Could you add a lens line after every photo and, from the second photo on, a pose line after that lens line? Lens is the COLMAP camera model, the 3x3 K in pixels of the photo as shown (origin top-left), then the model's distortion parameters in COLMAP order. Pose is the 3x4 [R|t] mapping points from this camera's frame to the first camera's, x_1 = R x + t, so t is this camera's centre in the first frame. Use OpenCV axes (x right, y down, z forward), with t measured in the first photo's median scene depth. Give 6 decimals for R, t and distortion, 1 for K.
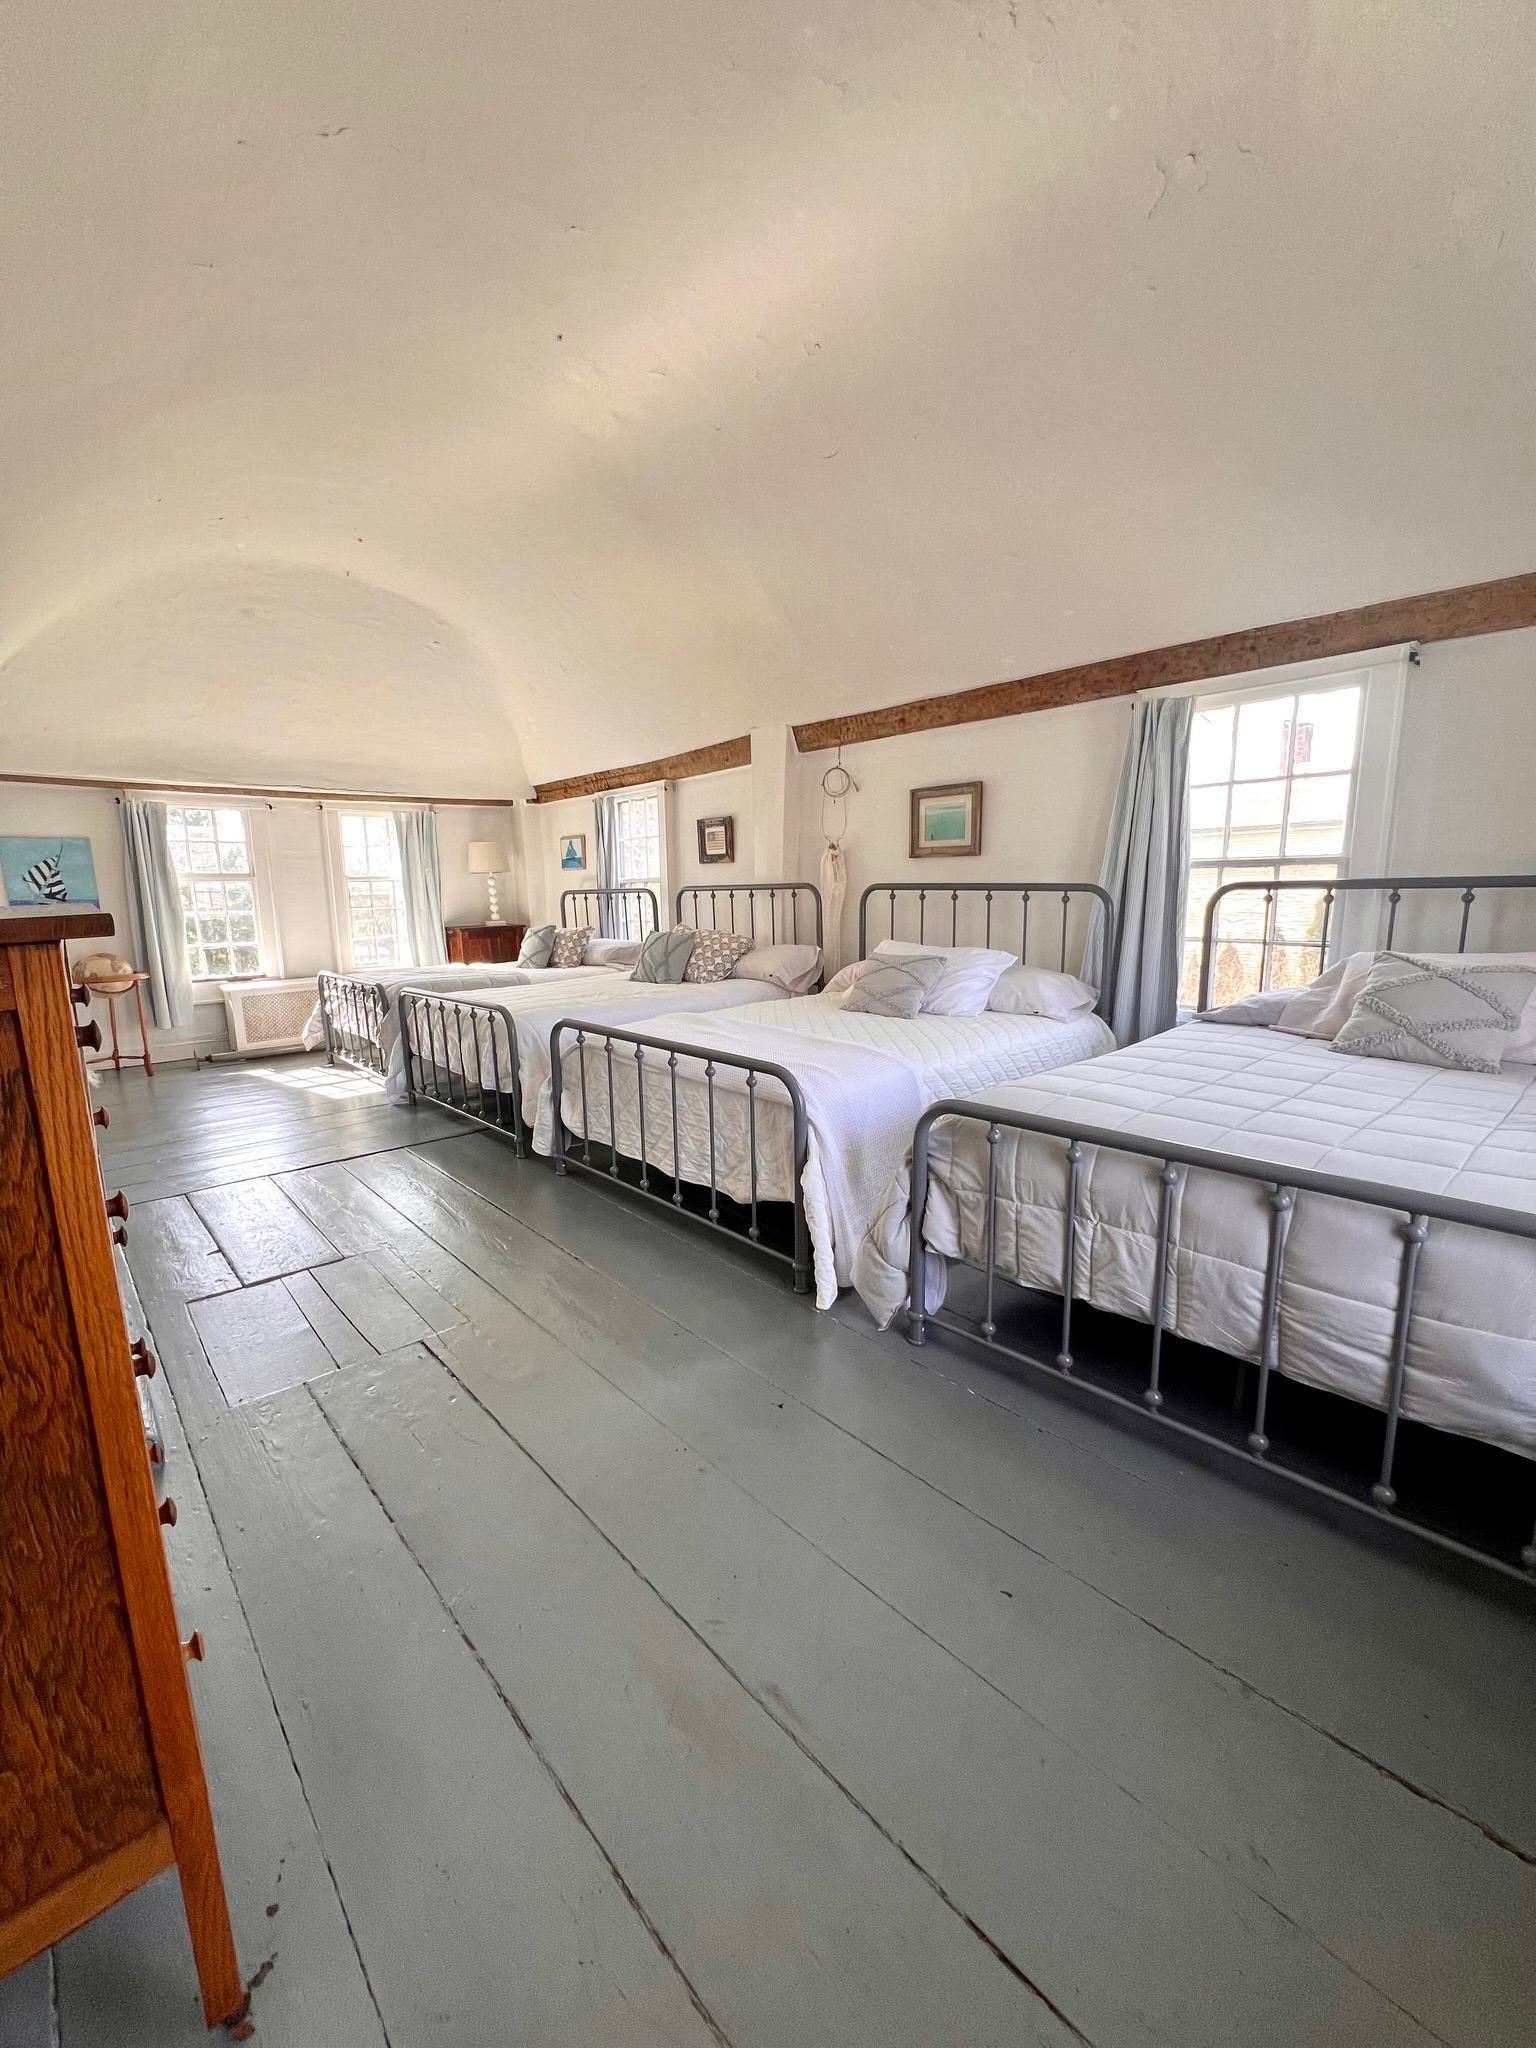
lens RADIAL K [[827.0, 0, 757.6], [0, 827.0, 1039.5], [0, 0, 1]] dist [0.001481, 0.000091]
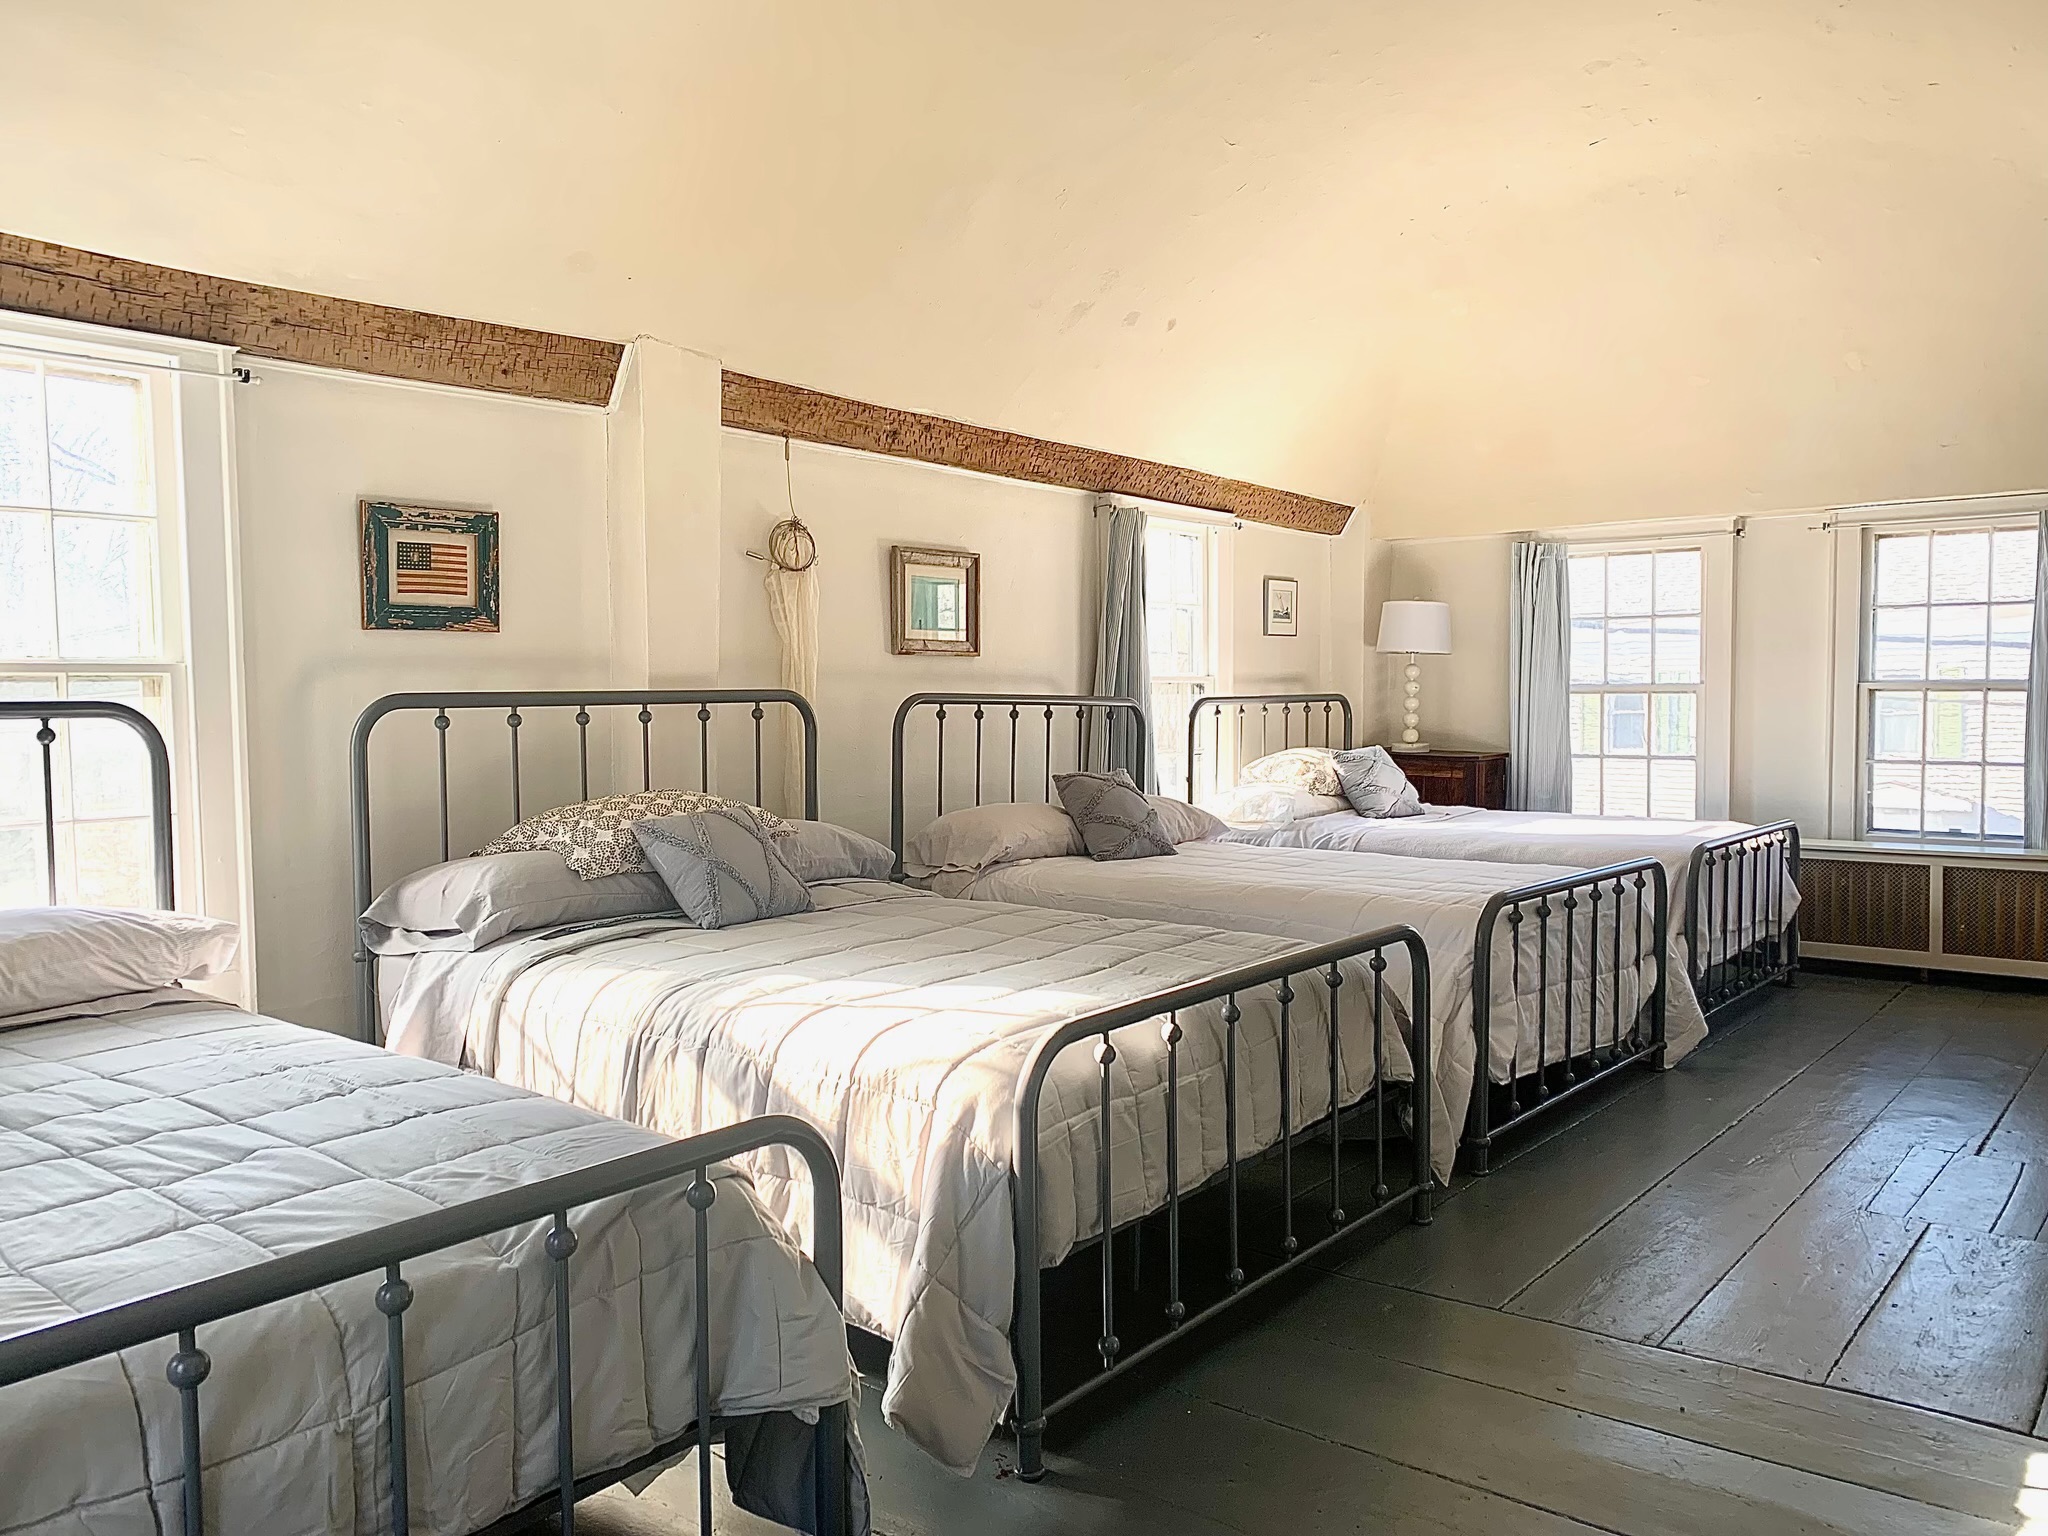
lens RADIAL K [[1541.2, 0, 1016.6], [0, 1541.2, 763.1], [0, 0, 1]] dist [-0.004808, -0.003202]
pose [[-0.176356, -0.036870, 0.983636, -0.857096], [0.178124, 0.981605, 0.068730, -0.180299], [-0.968076, 0.187330, -0.166544, 1.001721]]
